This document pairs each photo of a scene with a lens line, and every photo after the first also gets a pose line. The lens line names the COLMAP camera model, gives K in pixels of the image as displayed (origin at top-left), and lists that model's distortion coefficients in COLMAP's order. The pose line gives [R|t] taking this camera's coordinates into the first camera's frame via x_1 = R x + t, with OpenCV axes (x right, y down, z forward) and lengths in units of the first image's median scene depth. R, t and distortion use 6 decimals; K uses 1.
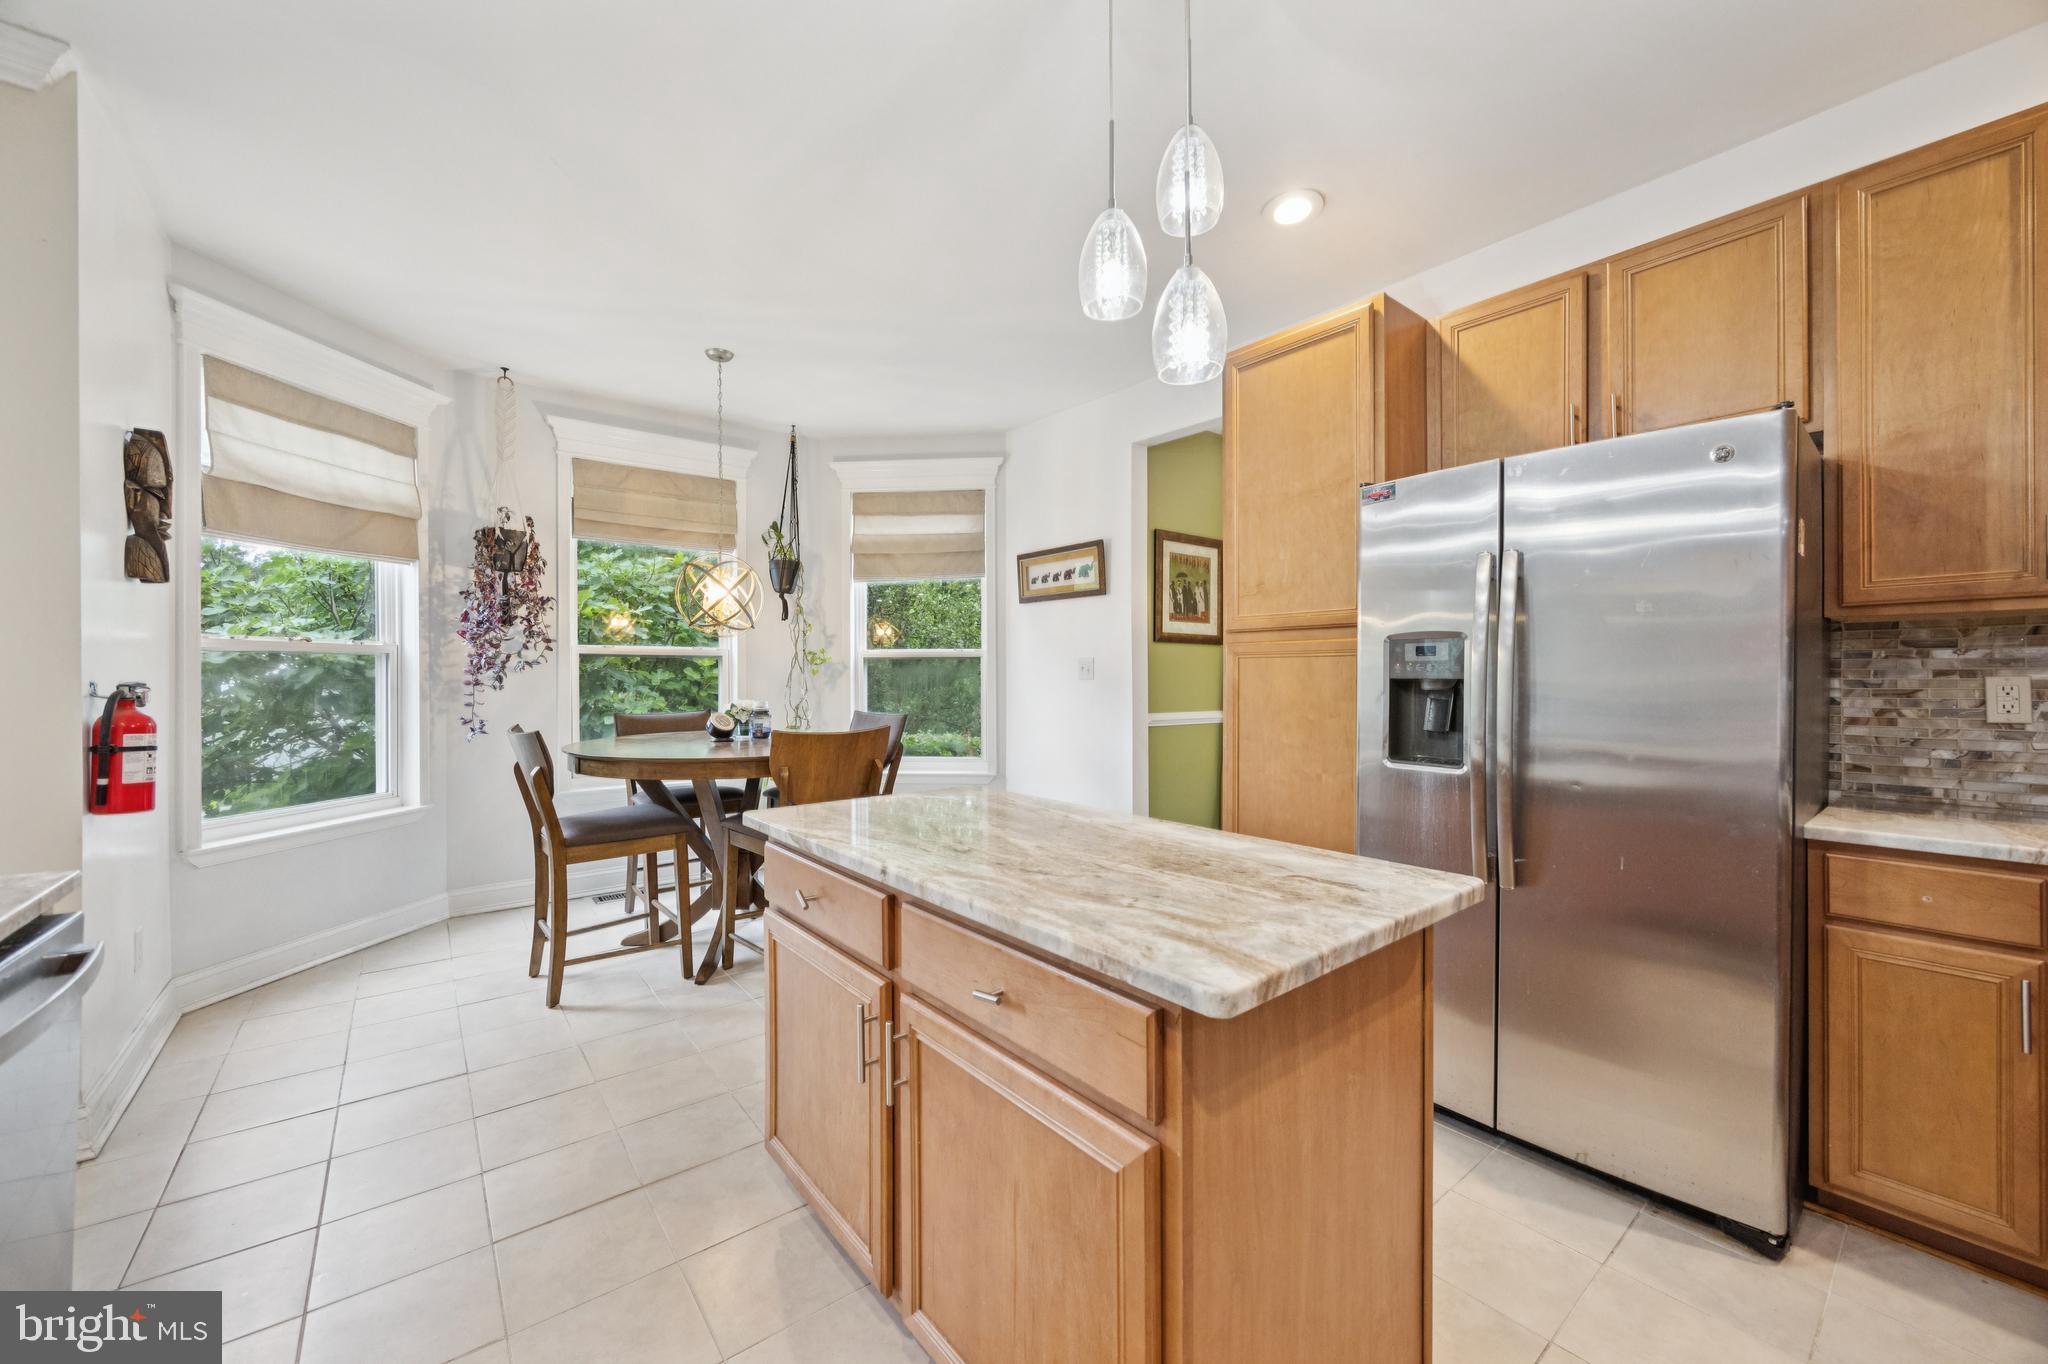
lens RADIAL K [[793.4, 0, 1024.0], [0, 793.4, 678.0], [0, 0, 1]] dist [0.000481, 0.000096]
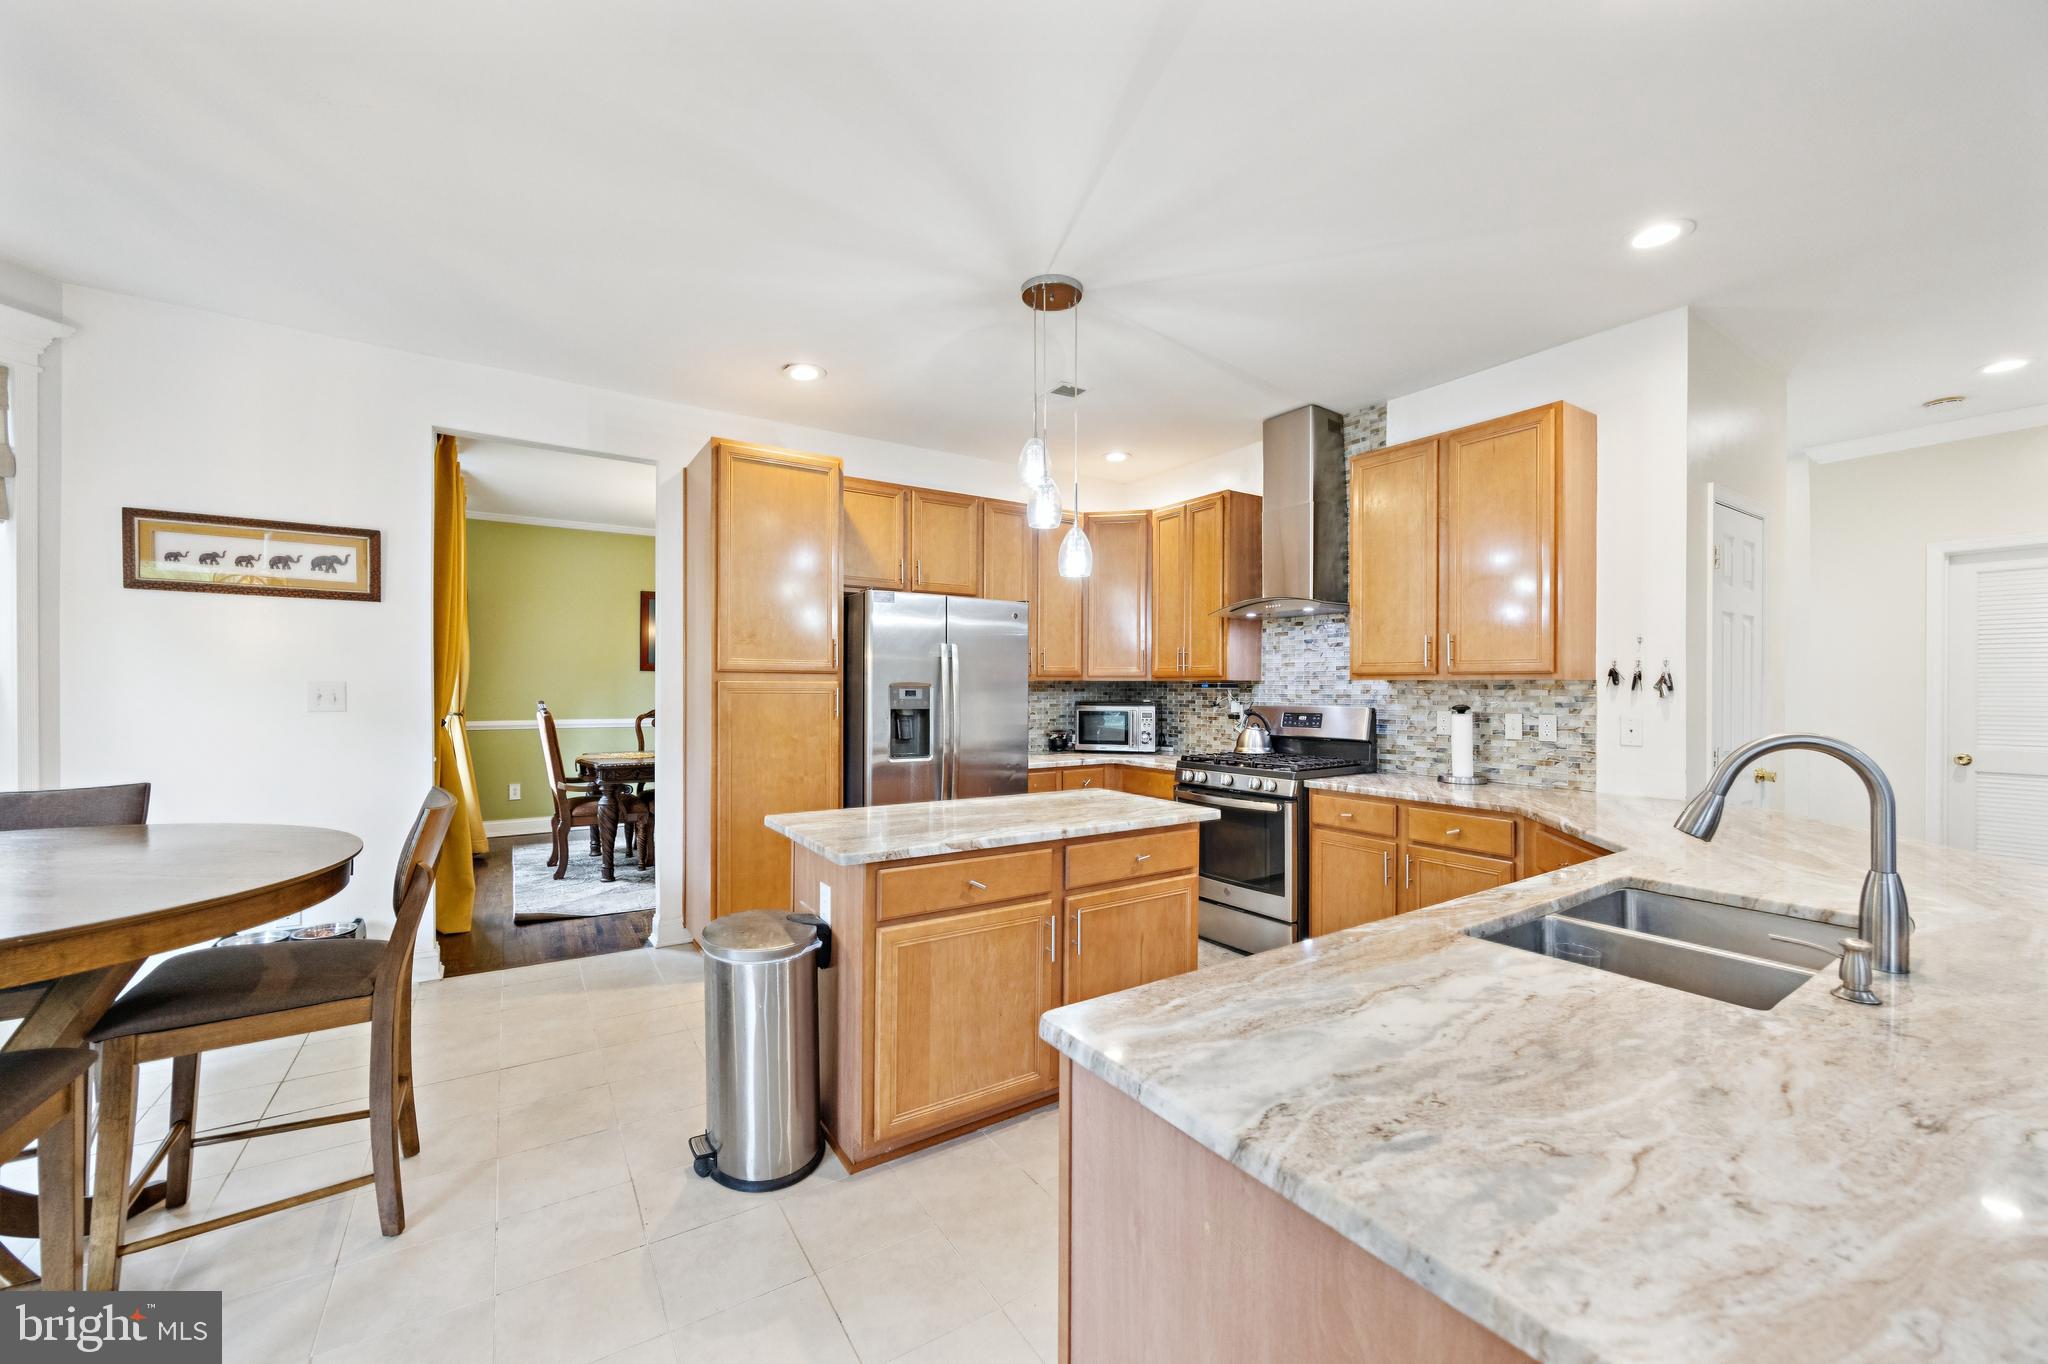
lens RADIAL K [[793.4, 0, 1023.4], [0, 793.4, 688.8], [0, 0, 1]] dist [0.000481, 0.000096]
pose [[0.091597, 0.001846, 0.995794, -0.615564], [-0.004396, 0.999989, -0.001449, -0.021356], [-0.995786, -0.004245, 0.091604, 0.299022]]
